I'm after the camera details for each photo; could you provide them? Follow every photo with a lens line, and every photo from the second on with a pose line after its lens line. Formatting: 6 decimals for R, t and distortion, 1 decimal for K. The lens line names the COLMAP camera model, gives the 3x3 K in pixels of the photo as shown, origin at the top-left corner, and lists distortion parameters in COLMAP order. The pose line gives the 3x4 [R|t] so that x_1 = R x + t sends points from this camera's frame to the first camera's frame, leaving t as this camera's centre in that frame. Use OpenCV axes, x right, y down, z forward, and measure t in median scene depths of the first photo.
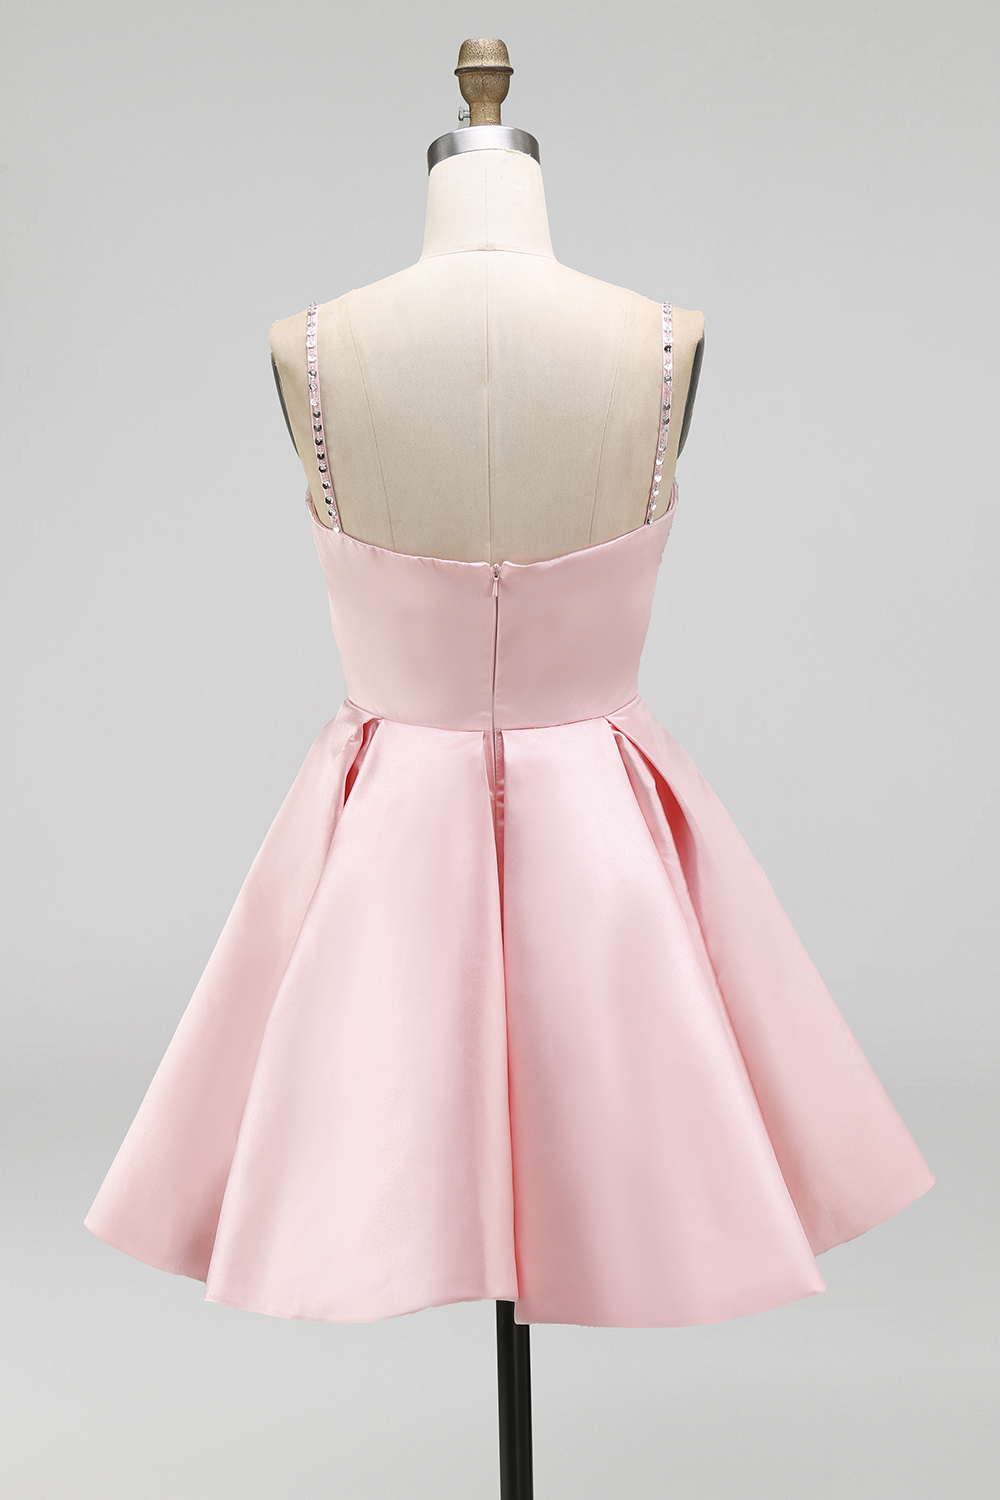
lens RADIAL K [[2300.6, 0, 500.0], [0, 2300.6, 750.0], [0, 0, 1]] dist [0.020329, 0.013189]
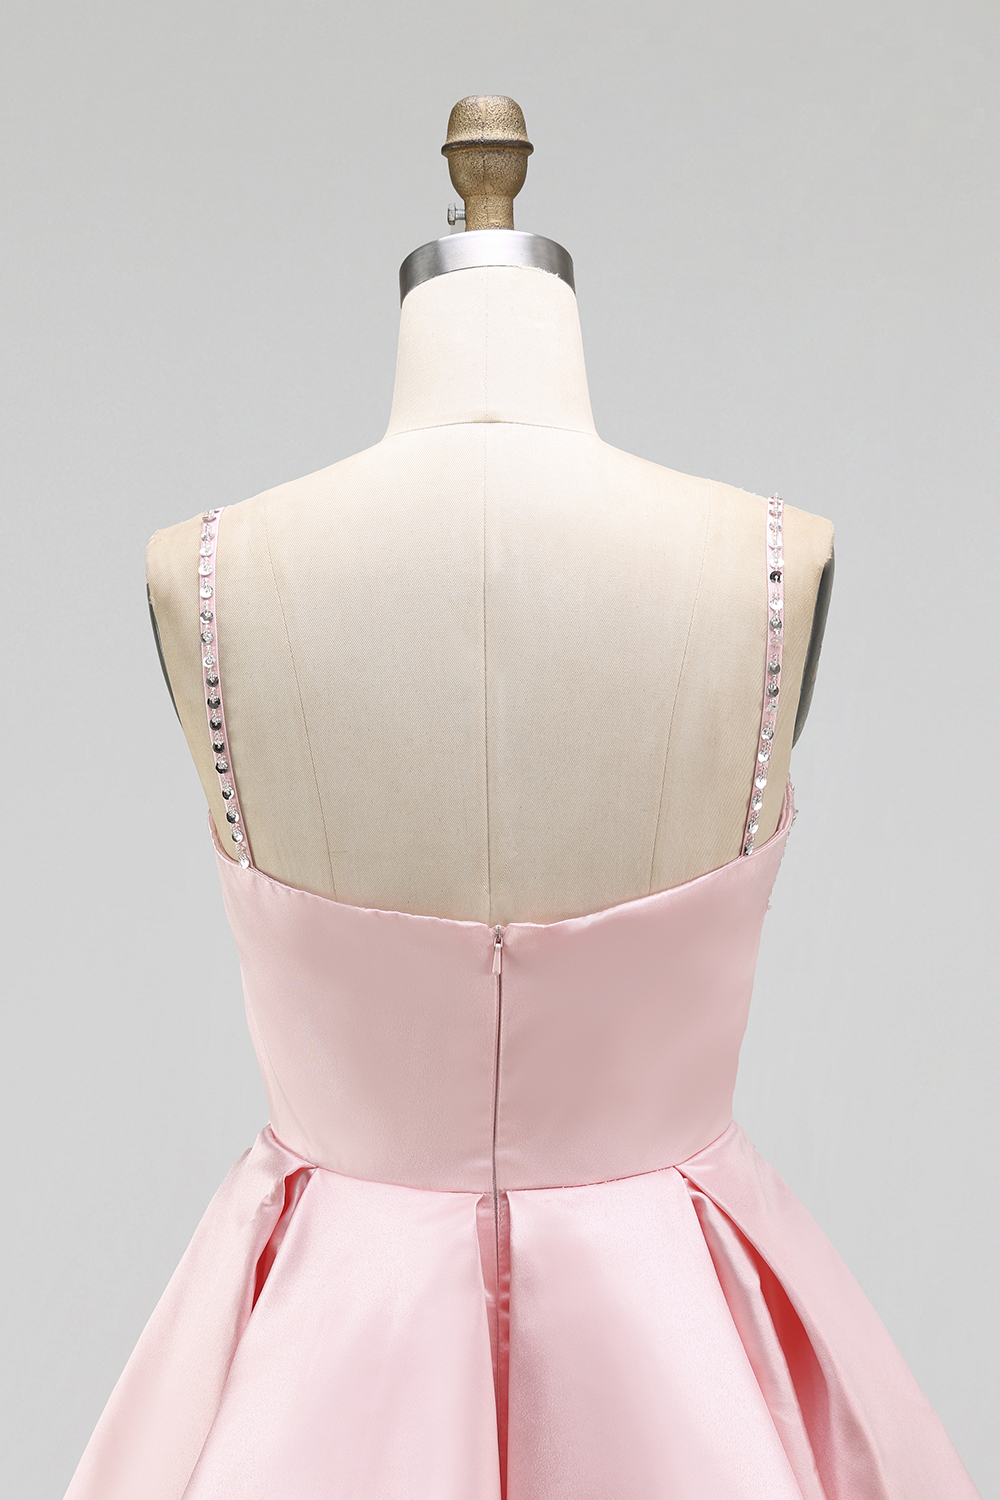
lens RADIAL K [[2489.0, 0, 500.0], [0, 2489.0, 750.0], [0, 0, 1]] dist [0.035144, 0.072377]
pose [[0.999159, 0.000197, -0.041000, 0.025877], [-0.003721, 0.996299, -0.085872, -0.068831], [0.040831, 0.085953, 0.995462, 0.328656]]
